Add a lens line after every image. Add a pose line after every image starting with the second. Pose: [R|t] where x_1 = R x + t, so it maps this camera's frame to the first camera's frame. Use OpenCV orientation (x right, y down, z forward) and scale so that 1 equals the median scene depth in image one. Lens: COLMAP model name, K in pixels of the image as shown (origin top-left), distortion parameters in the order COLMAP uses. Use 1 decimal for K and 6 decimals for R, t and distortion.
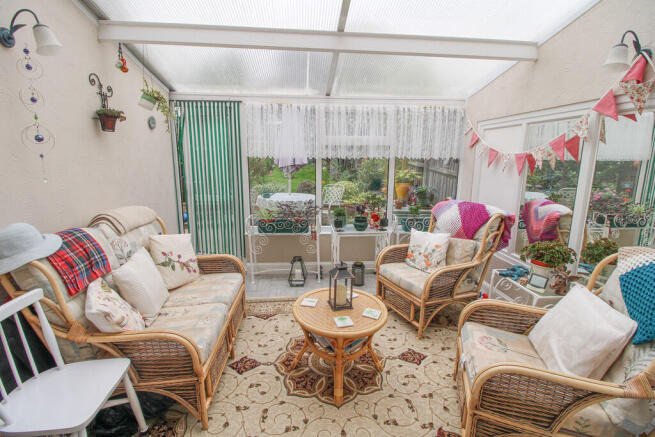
lens RADIAL K [[300.3, 0, 324.3], [0, 300.3, 214.1], [0, 0, 1]] dist [-0.027856, 0.000025]
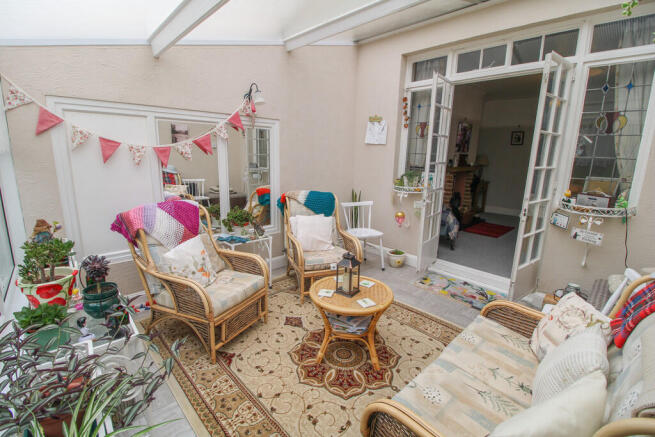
lens RADIAL K [[300.3, 0, 324.3], [0, 300.3, 214.1], [0, 0, 1]] dist [-0.027856, 0.000025]
pose [[-0.621494, -0.180130, 0.762429, -0.627088], [0.122216, 0.938999, 0.321471, -0.301221], [-0.773827, 0.292974, -0.561568, 1.472476]]
